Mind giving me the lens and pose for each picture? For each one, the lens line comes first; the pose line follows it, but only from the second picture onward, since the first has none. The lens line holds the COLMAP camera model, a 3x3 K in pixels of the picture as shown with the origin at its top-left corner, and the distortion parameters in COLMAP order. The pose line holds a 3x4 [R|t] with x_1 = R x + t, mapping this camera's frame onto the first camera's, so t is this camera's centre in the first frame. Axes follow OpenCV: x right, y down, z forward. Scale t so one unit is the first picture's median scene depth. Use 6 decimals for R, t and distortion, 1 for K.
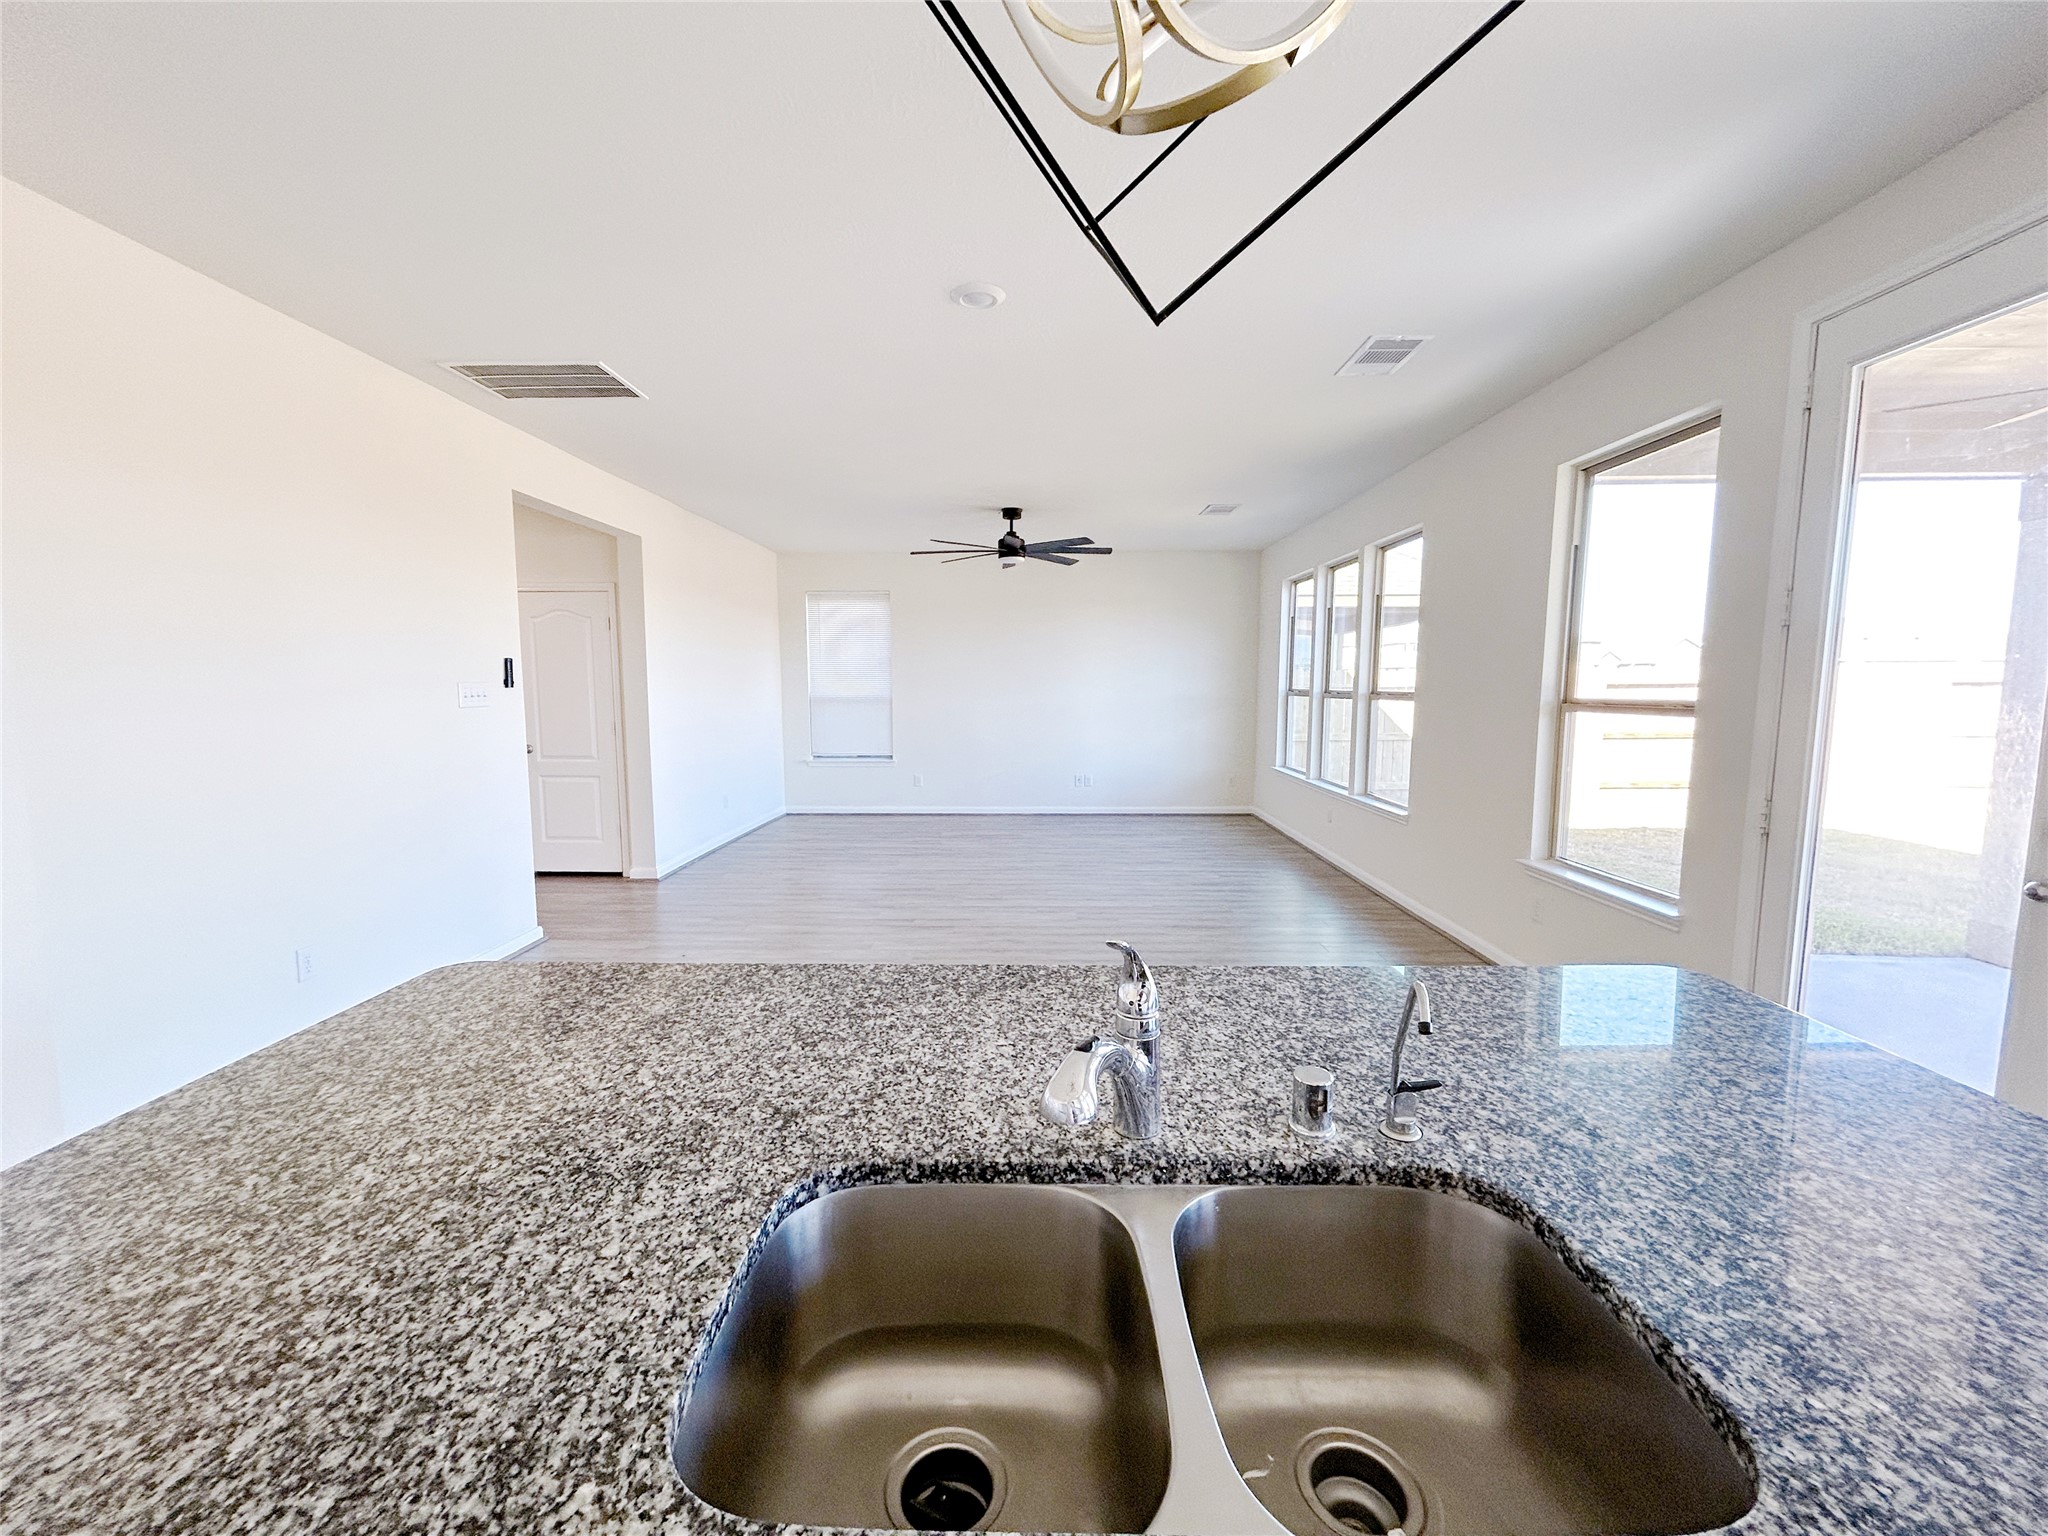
lens RADIAL K [[823.7, 0, 1019.6], [0, 823.7, 771.8], [0, 0, 1]] dist [-0.002335, 0.000040]
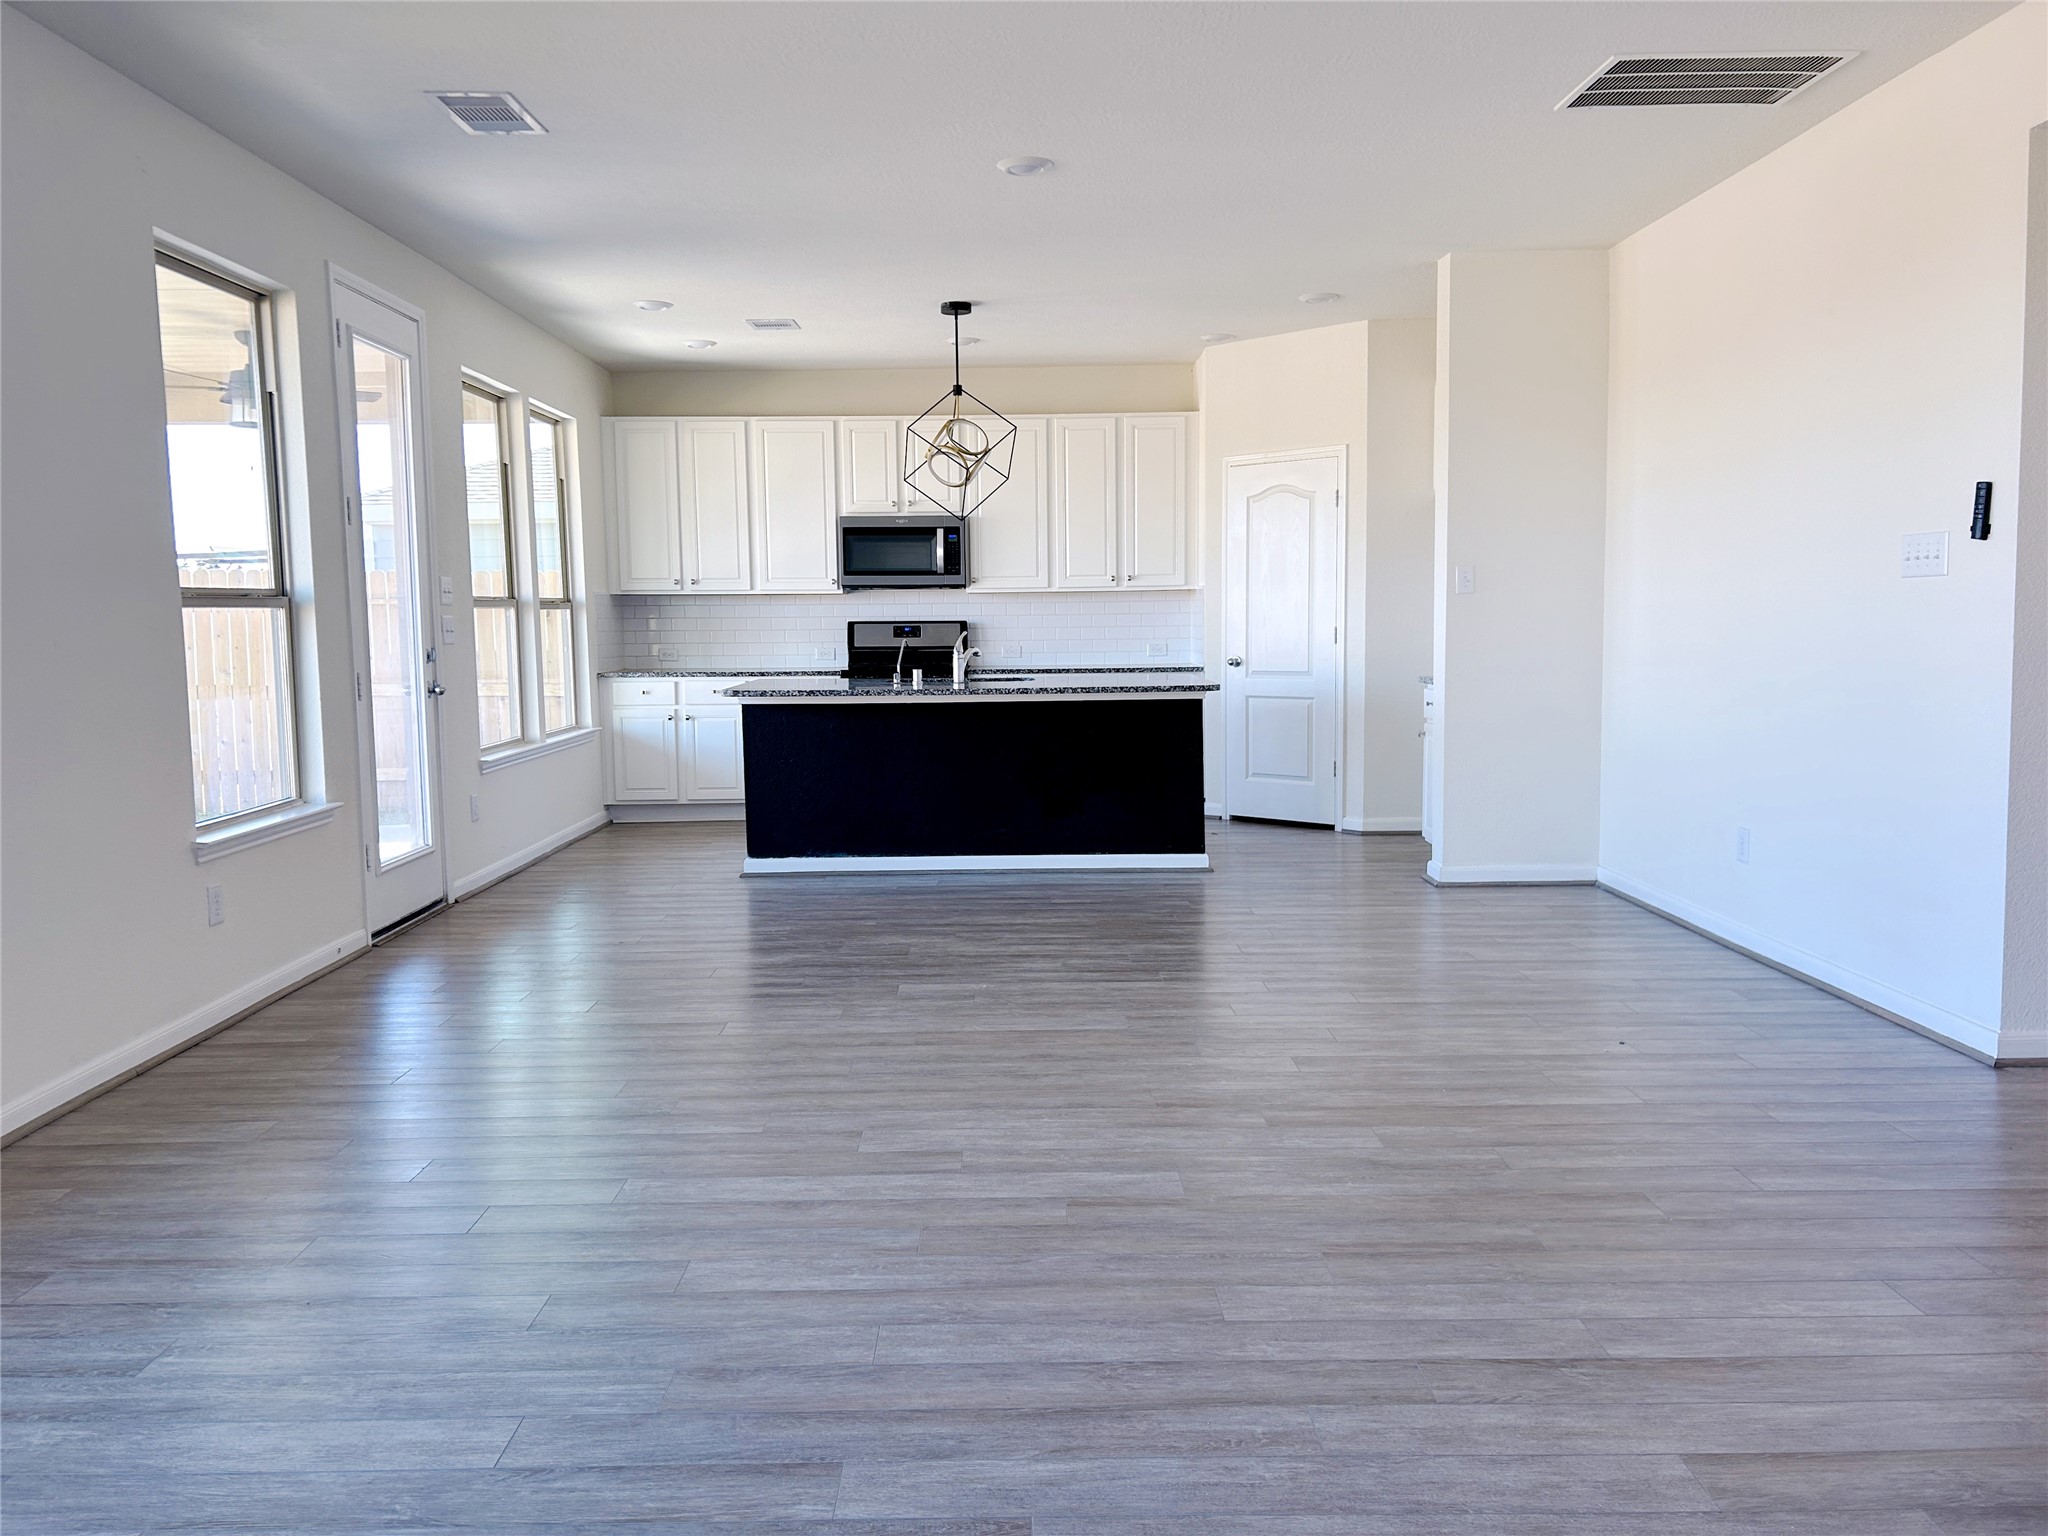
lens RADIAL K [[1532.7, 0, 1007.9], [0, 1532.7, 756.9], [0, 0, 1]] dist [0.059536, -0.052215]
pose [[-0.999607, 0.015679, -0.023234, 0.018690], [0.010755, 0.980015, 0.198631, -0.194411], [0.025884, 0.198303, -0.979799, 2.266193]]
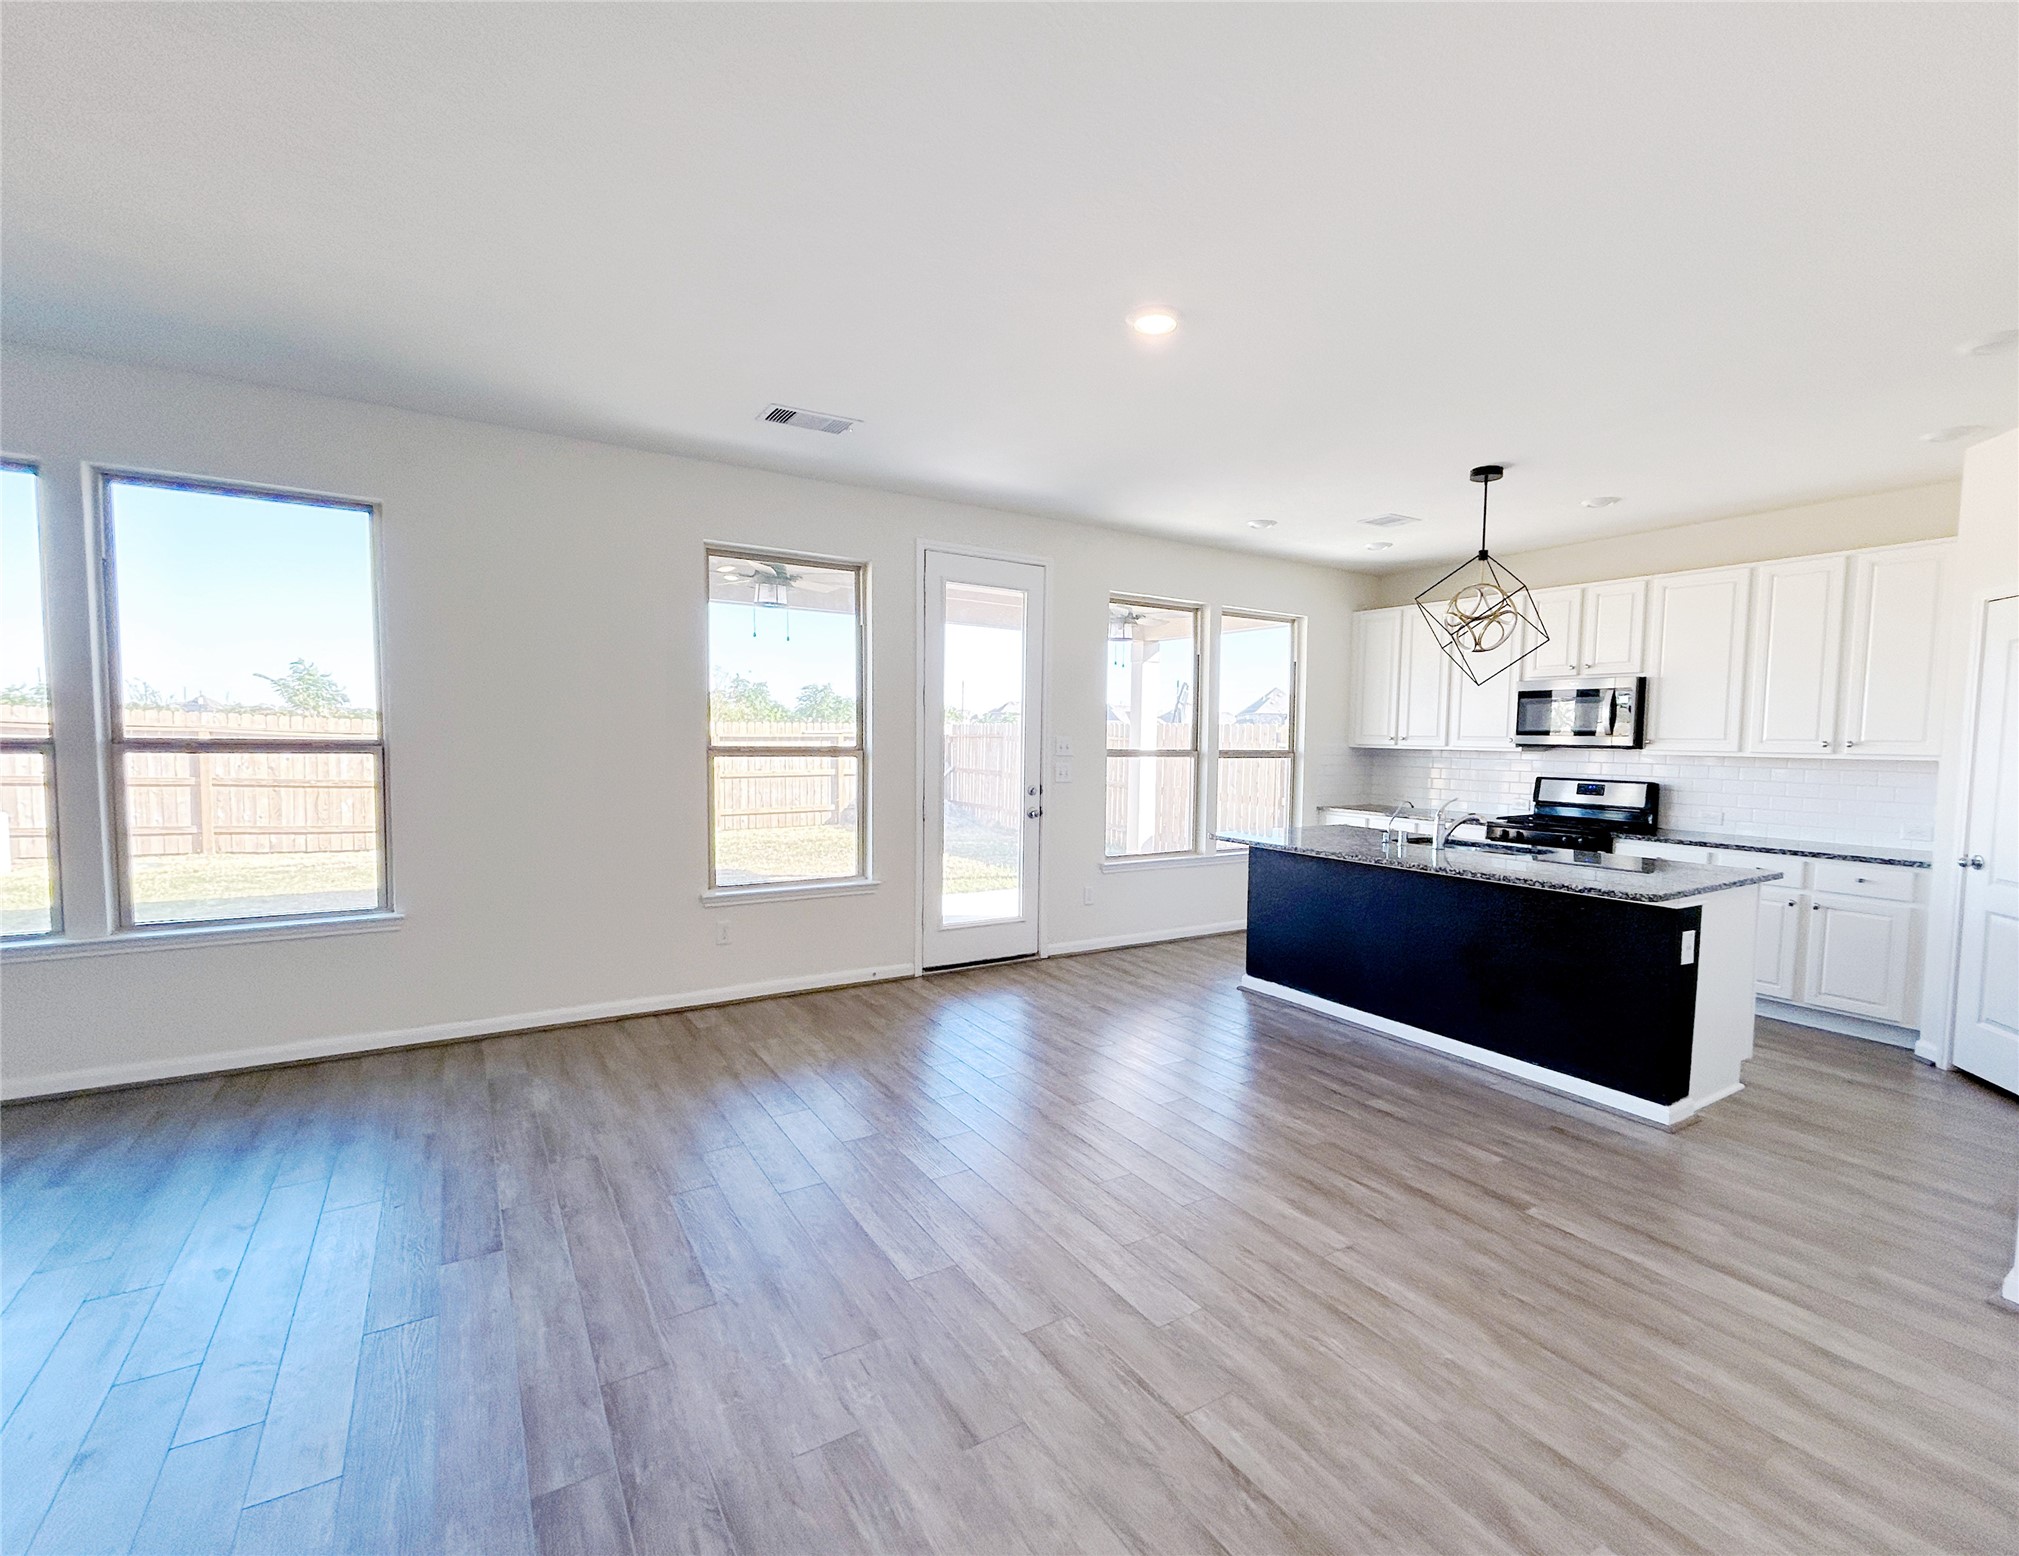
lens RADIAL K [[921.0, 0, 1062.8], [0, 921.0, 802.9], [0, 0, 1]] dist [-0.005119, 0.000421]
pose [[-0.571316, -0.064305, 0.818207, -0.668315], [0.072482, 0.989077, 0.128346, -0.139531], [-0.817523, 0.132631, -0.560415, 1.333329]]
